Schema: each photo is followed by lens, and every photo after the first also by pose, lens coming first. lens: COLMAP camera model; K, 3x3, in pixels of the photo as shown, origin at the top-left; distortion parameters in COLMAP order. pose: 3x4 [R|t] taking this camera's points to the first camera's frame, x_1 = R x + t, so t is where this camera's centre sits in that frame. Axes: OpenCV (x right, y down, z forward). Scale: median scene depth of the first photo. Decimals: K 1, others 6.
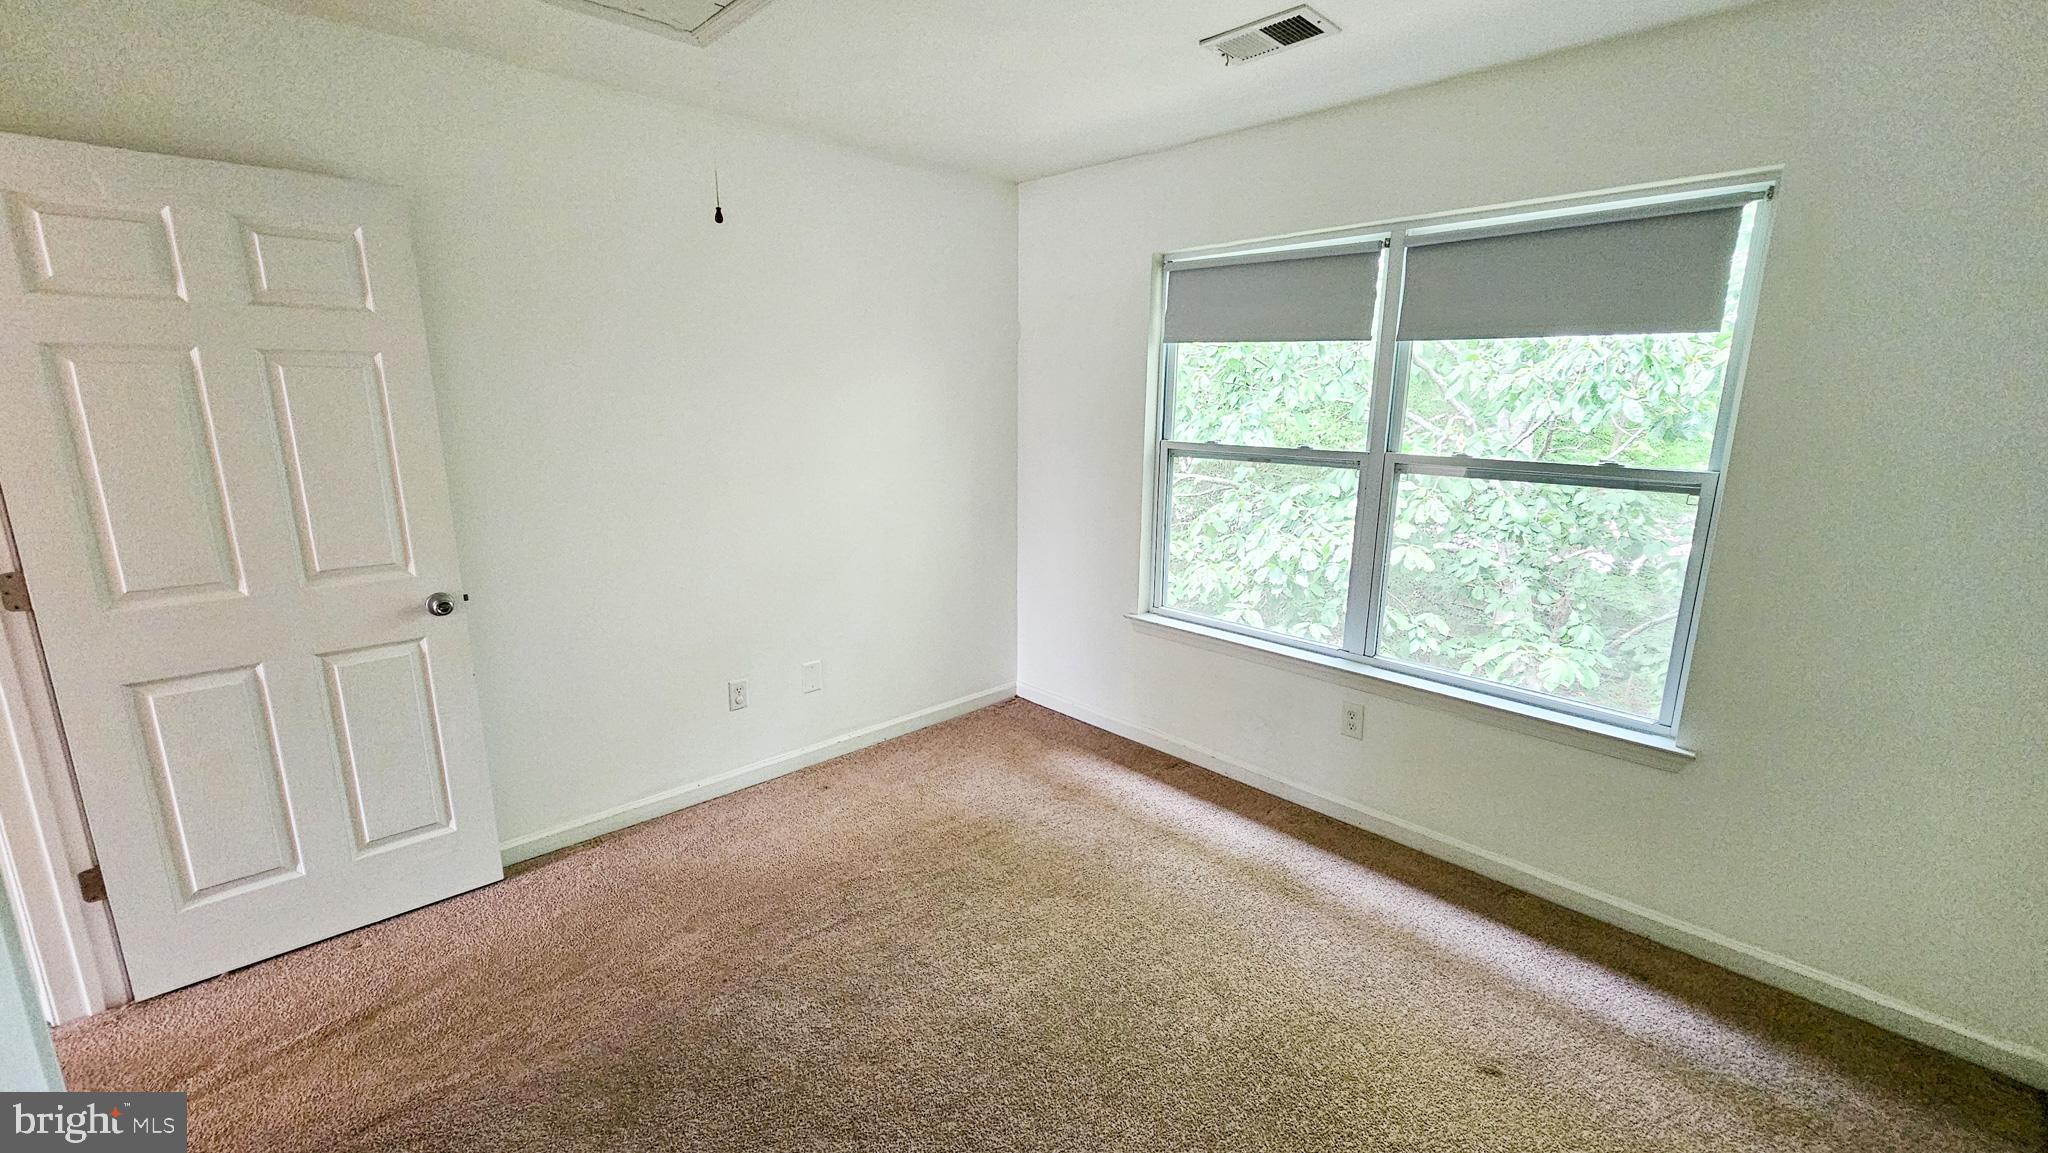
lens RADIAL K [[842.4, 0, 1023.9], [0, 842.4, 583.9], [0, 0, 1]] dist [0.002722, -0.001792]
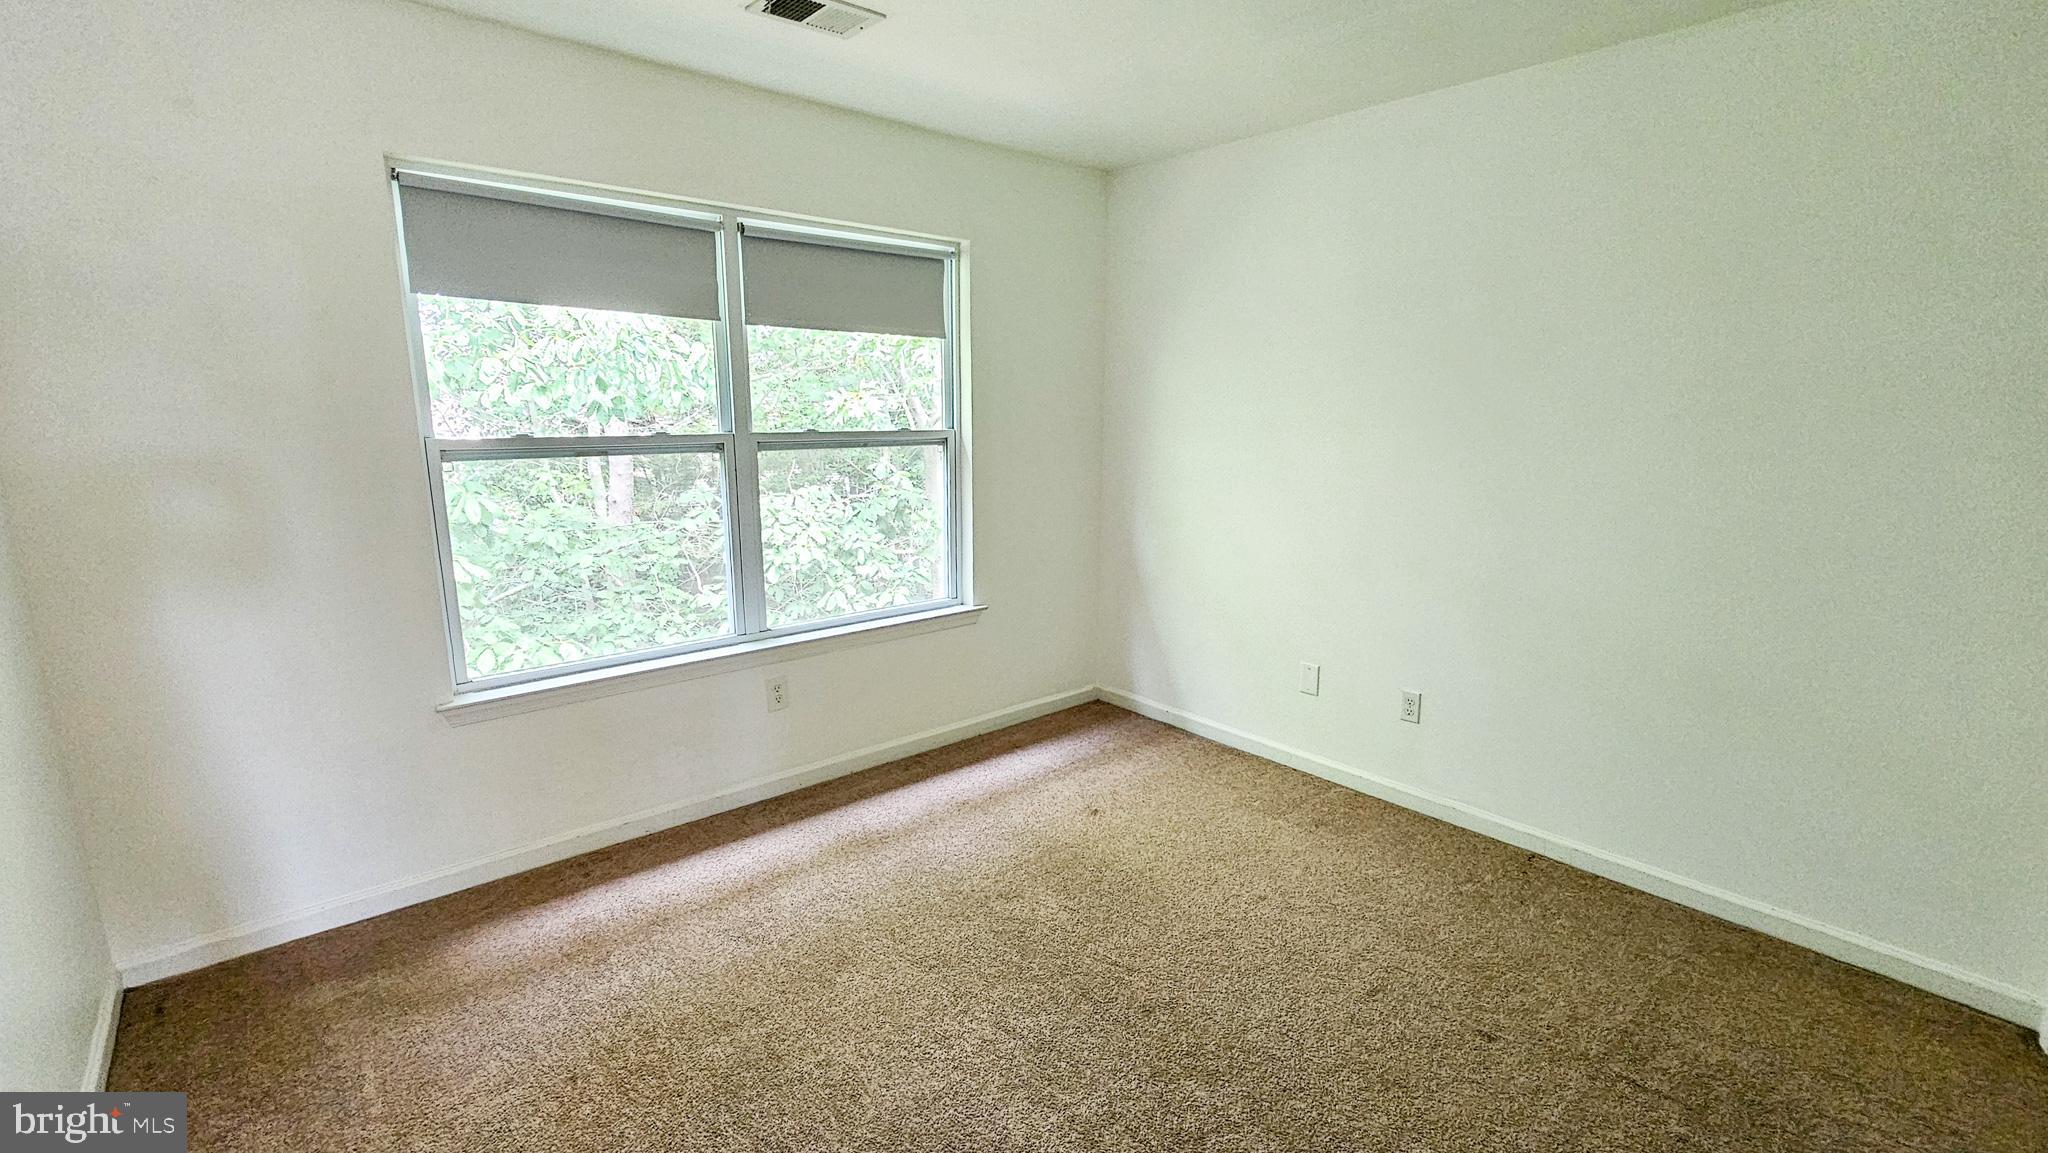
lens RADIAL K [[886.6, 0, 1021.3], [0, 886.6, 576.0], [0, 0, 1]] dist [-0.001716, -0.000062]
pose [[0.061858, -0.219858, 0.973569, -0.647781], [0.196390, 0.959048, 0.204101, -0.144909], [-0.978573, 0.178574, 0.102503, 0.599950]]
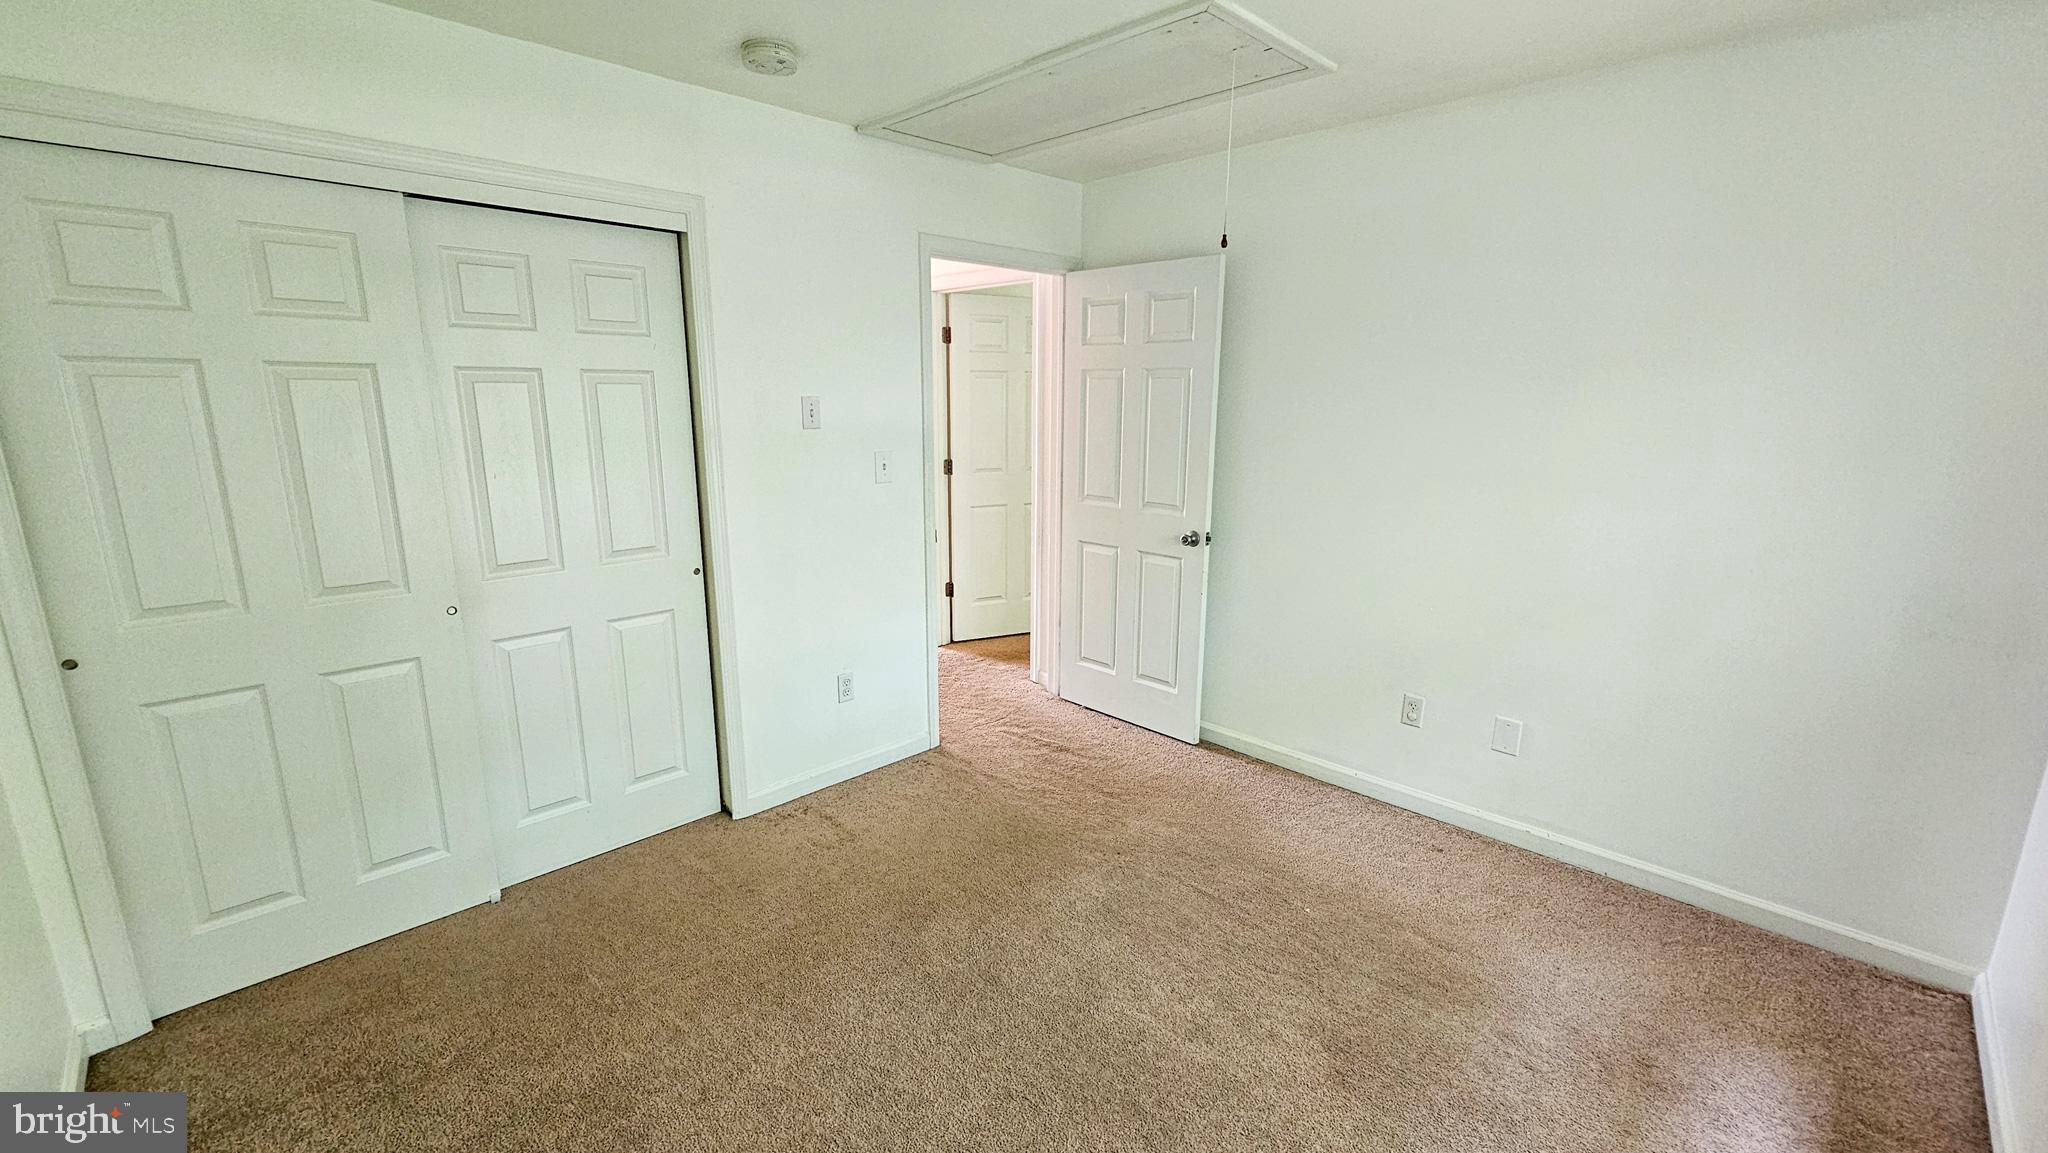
lens RADIAL K [[842.4, 0, 1031.9], [0, 842.4, 580.8], [0, 0, 1]] dist [0.002722, -0.001792]
pose [[0.028906, 0.213176, -0.976586, 0.627708], [-0.231150, 0.951939, 0.200954, -0.115263], [0.972489, 0.219929, 0.076793, 0.538764]]
